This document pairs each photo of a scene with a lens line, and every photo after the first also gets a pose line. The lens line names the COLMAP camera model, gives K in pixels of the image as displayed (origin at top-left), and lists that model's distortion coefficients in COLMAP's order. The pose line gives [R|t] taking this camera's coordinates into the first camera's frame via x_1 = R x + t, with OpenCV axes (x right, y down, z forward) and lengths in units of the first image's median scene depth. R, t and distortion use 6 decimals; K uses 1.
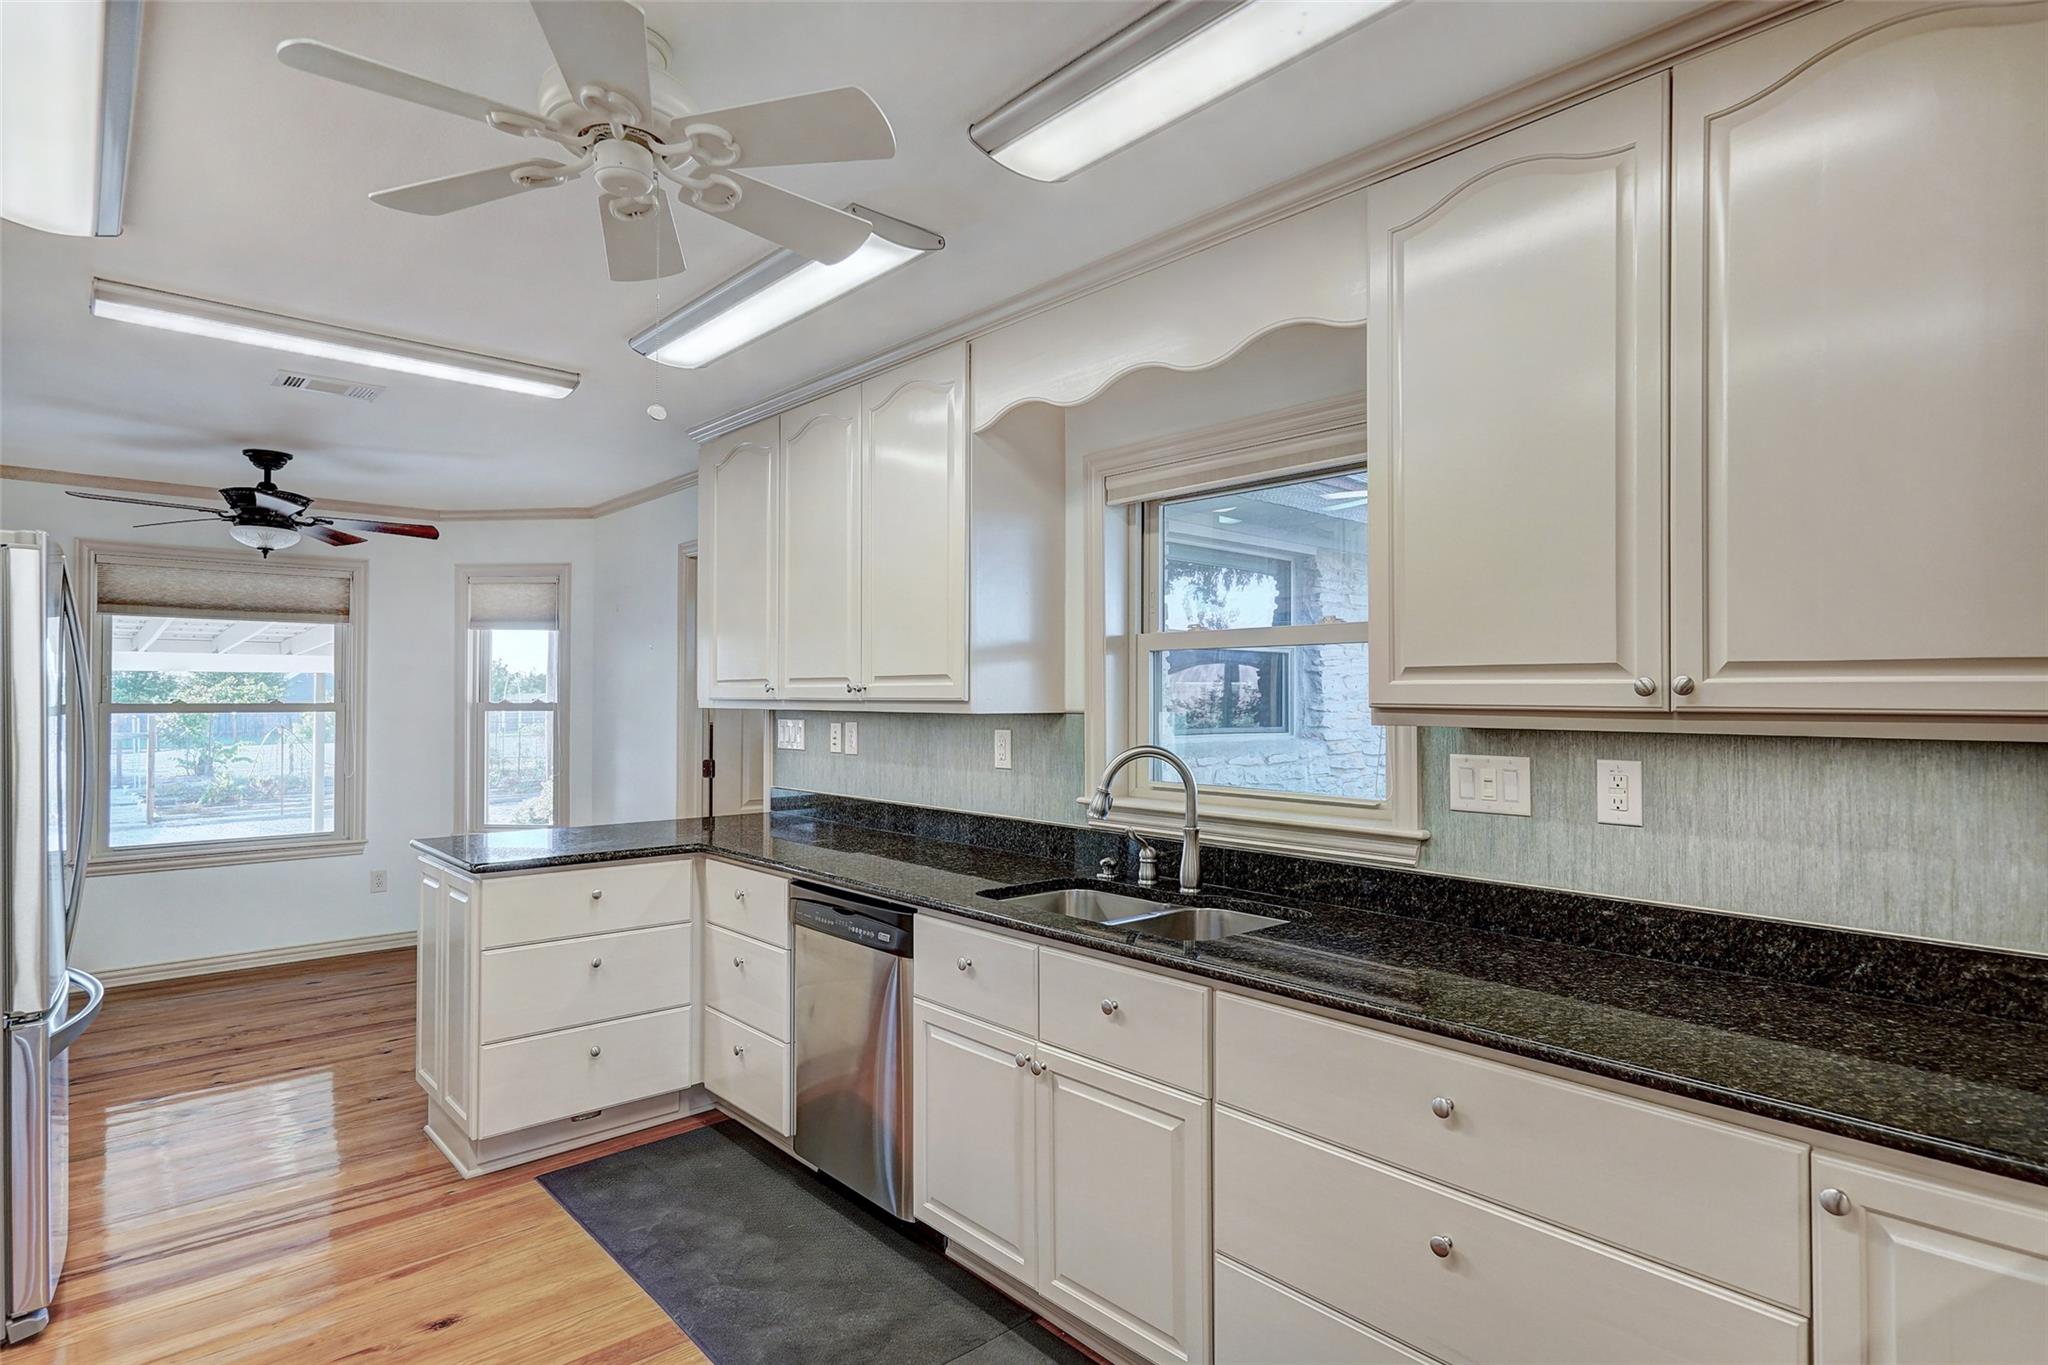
lens RADIAL K [[1056.8, 0, 1024.0], [0, 1056.8, 682.5], [0, 0, 1]] dist [0.001935, -0.000629]
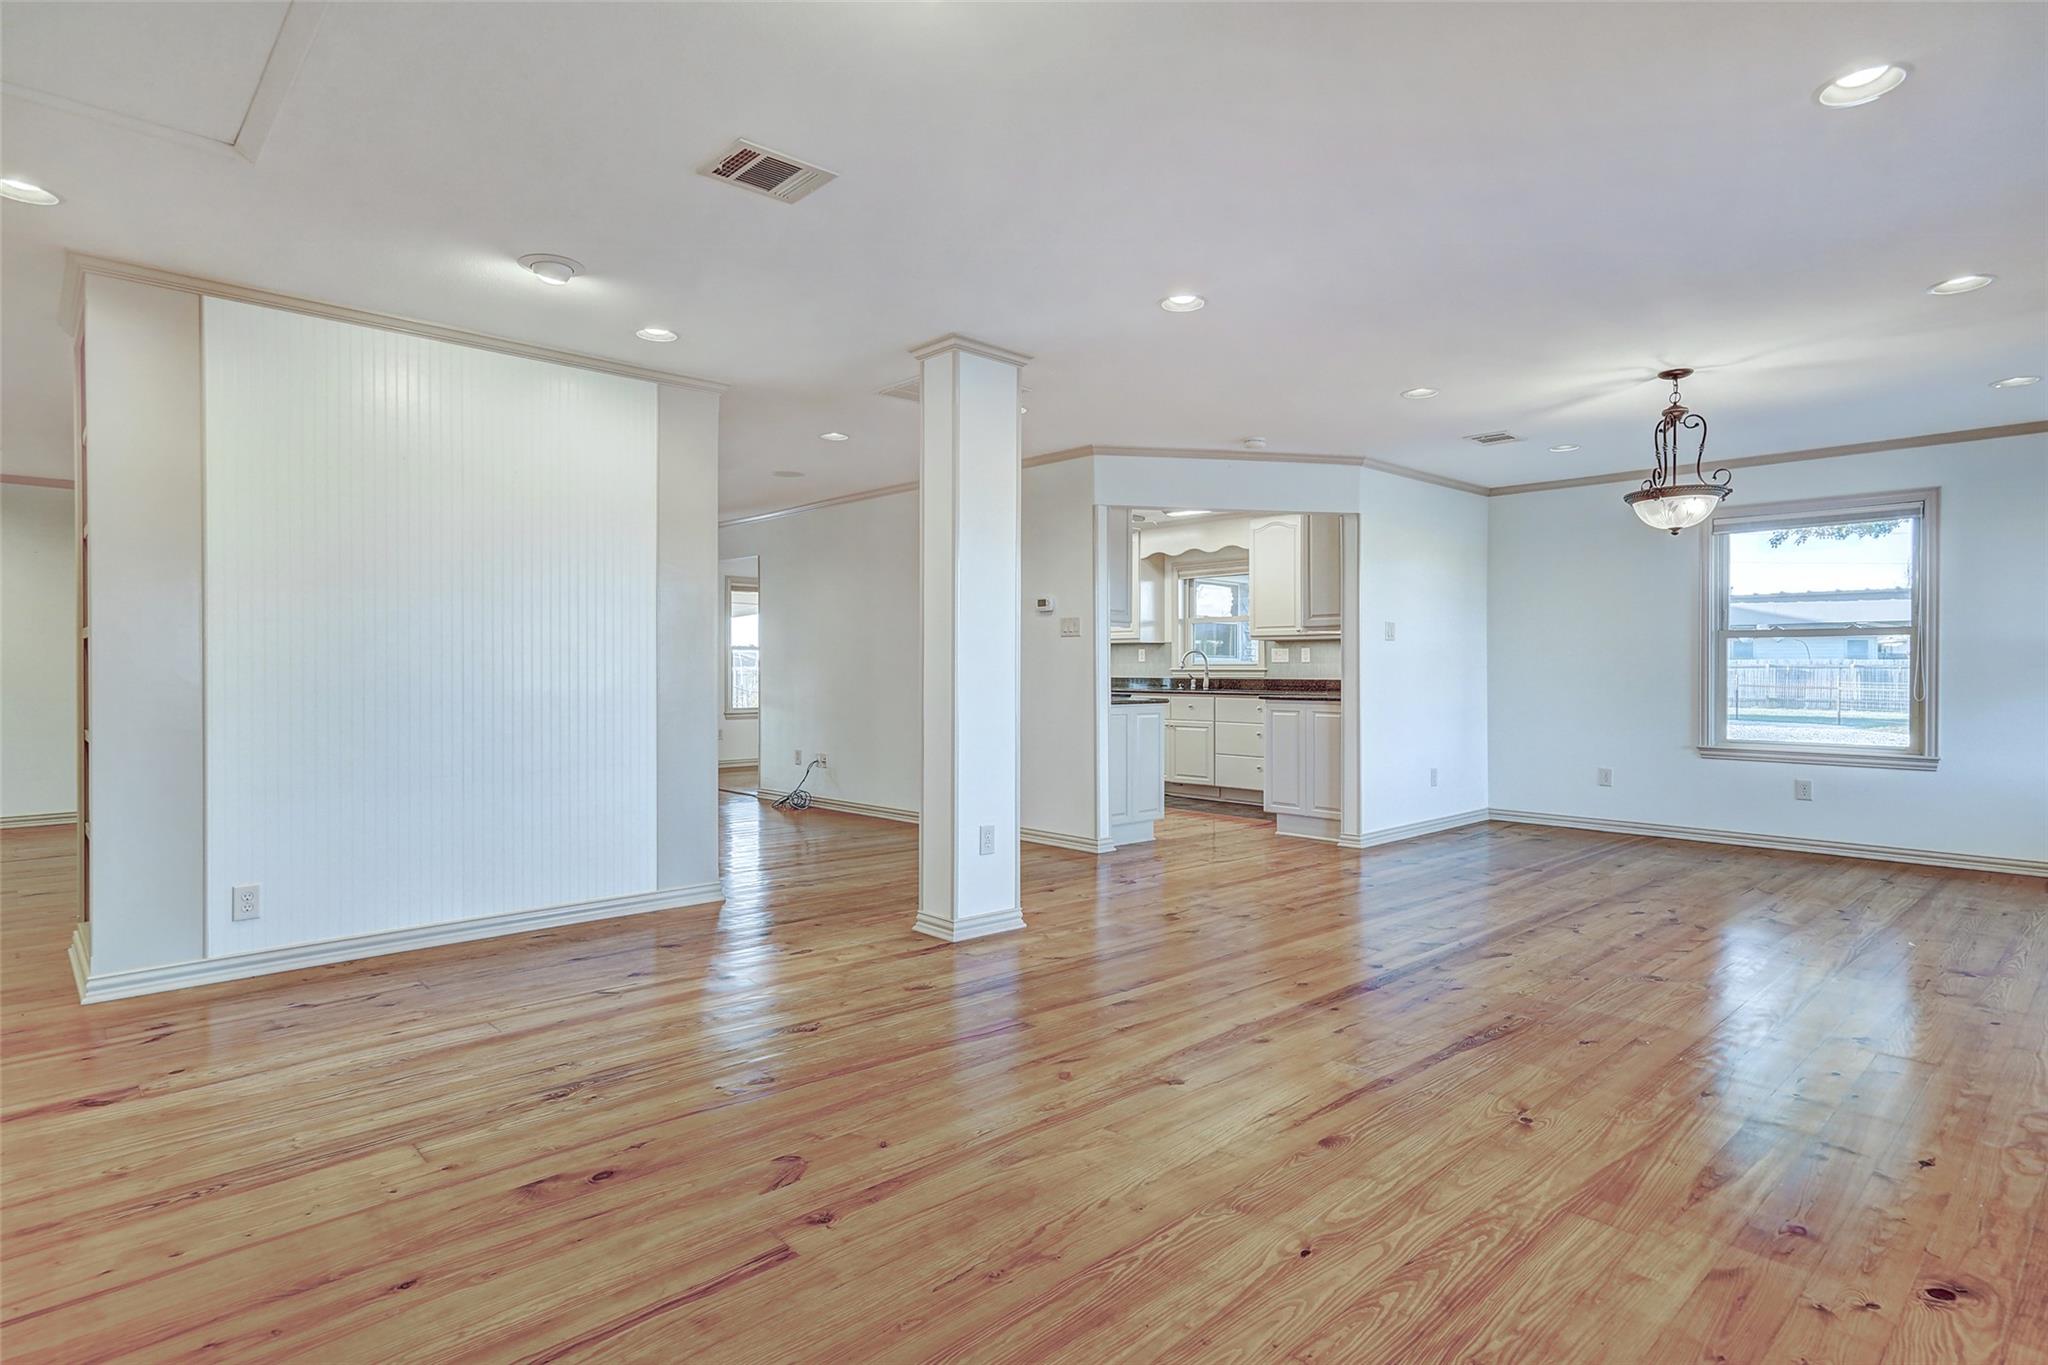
lens RADIAL K [[1056.8, 0, 1024.0], [0, 1056.8, 682.5], [0, 0, 1]] dist [0.001935, -0.000629]
pose [[0.999436, -0.000722, 0.033587, -0.062042], [-0.000080, 0.999715, 0.023864, 0.009032], [-0.033595, -0.023854, 0.999151, -0.274127]]
